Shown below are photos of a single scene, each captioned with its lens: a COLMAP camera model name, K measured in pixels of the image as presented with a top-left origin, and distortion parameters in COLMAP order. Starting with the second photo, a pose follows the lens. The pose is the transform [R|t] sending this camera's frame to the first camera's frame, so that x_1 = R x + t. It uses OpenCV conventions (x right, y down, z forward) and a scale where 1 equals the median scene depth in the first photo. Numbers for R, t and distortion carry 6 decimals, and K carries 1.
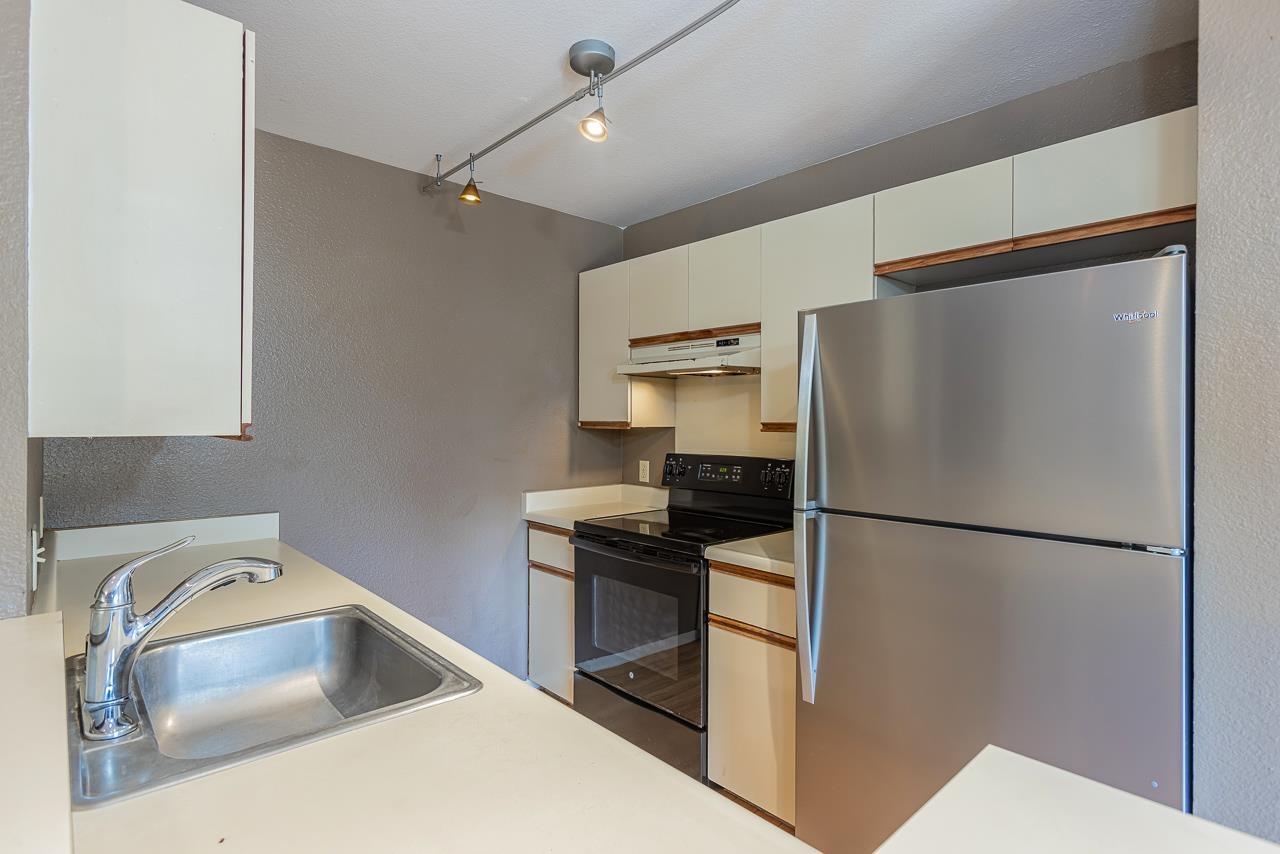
lens RADIAL K [[638.2, 0, 637.8], [0, 638.2, 421.3], [0, 0, 1]] dist [-0.000265, 0.000129]
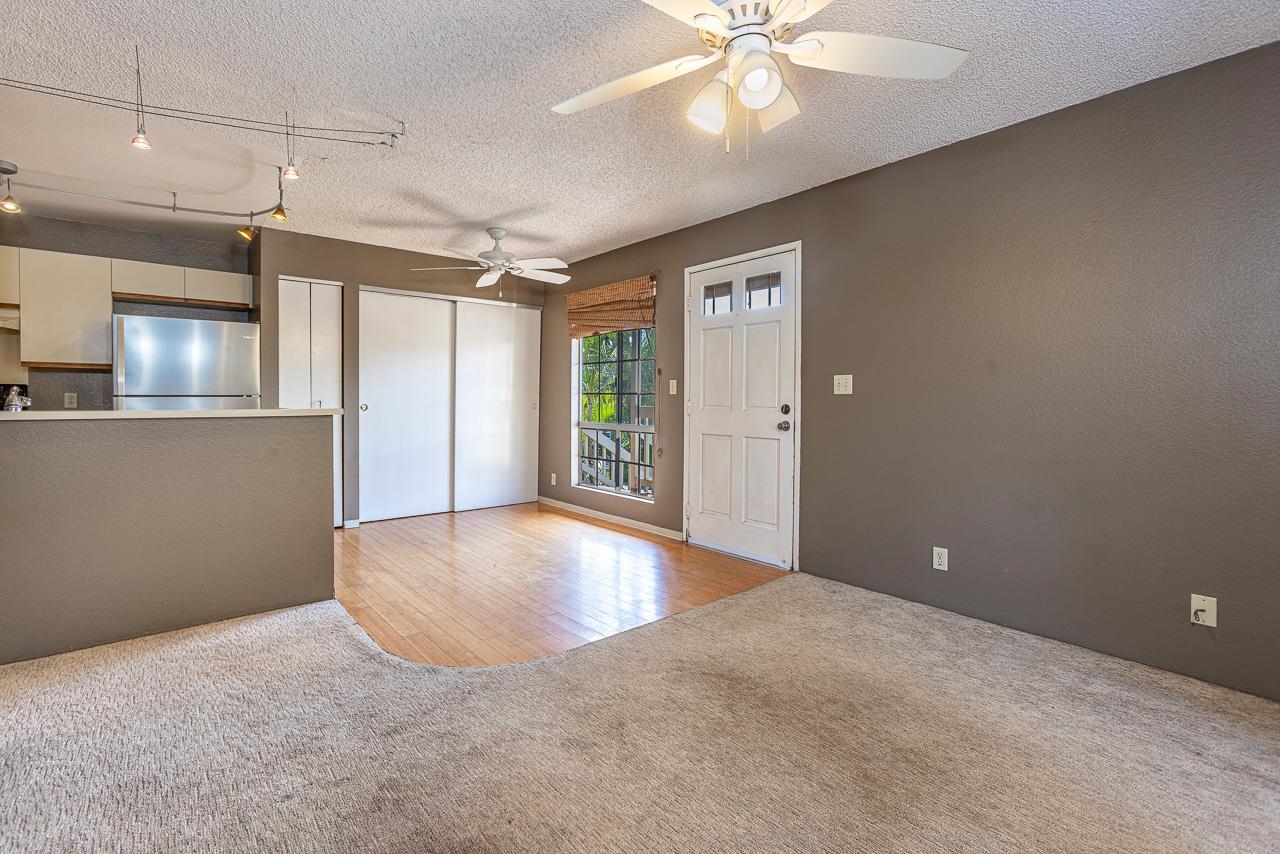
lens RADIAL K [[578.0, 0, 624.2], [0, 578.0, 402.5], [0, 0, 1]] dist [-0.005338, 0.006874]
pose [[0.054590, -0.009804, 0.998461, -1.109066], [0.002365, 0.999950, 0.009689, 0.088520], [-0.998506, 0.001832, 0.054611, -0.633435]]
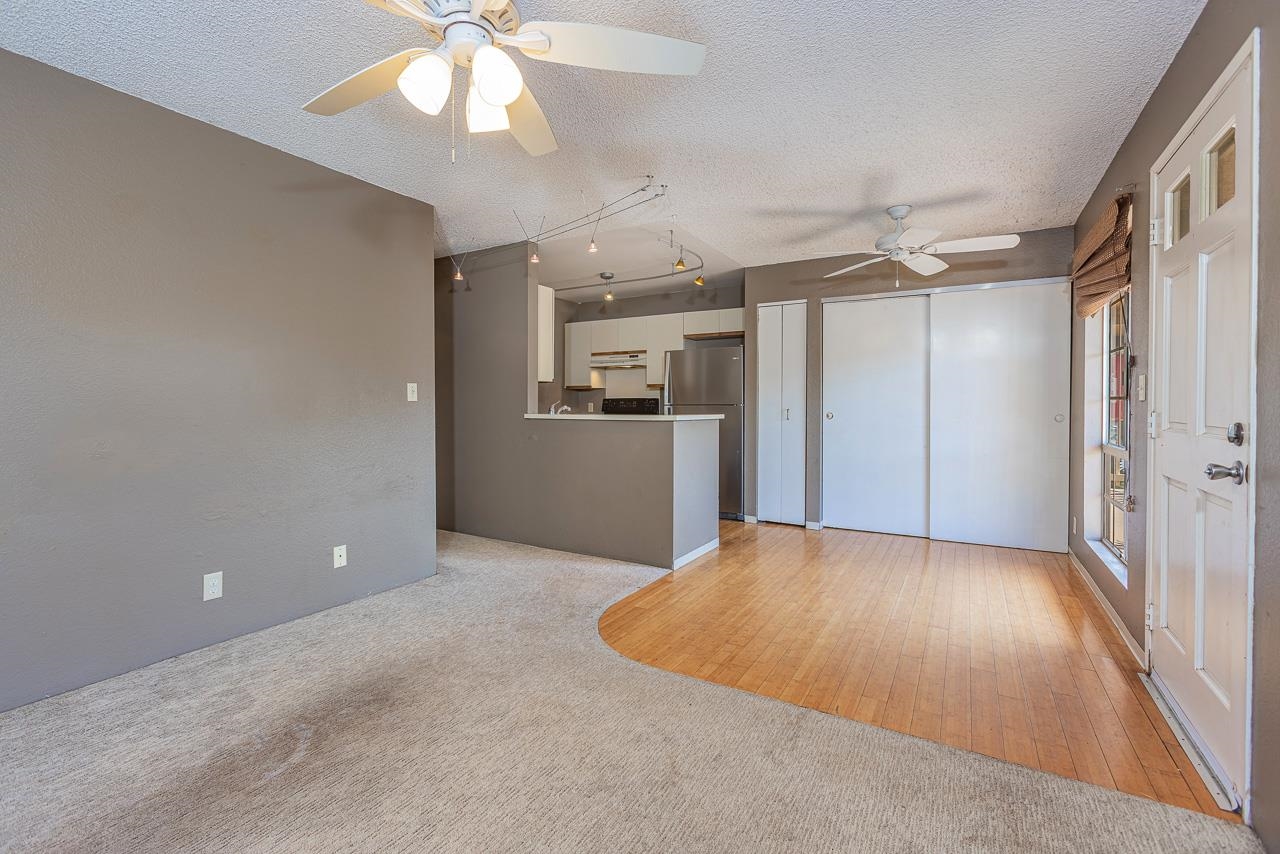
lens RADIAL K [[578.0, 0, 626.5], [0, 578.0, 404.0], [0, 0, 1]] dist [-0.005338, 0.006874]
pose [[0.961398, -0.002147, 0.275152, -0.529768], [0.003467, 0.999985, -0.004314, 0.087843], [-0.275139, 0.005102, 0.961391, -1.290659]]
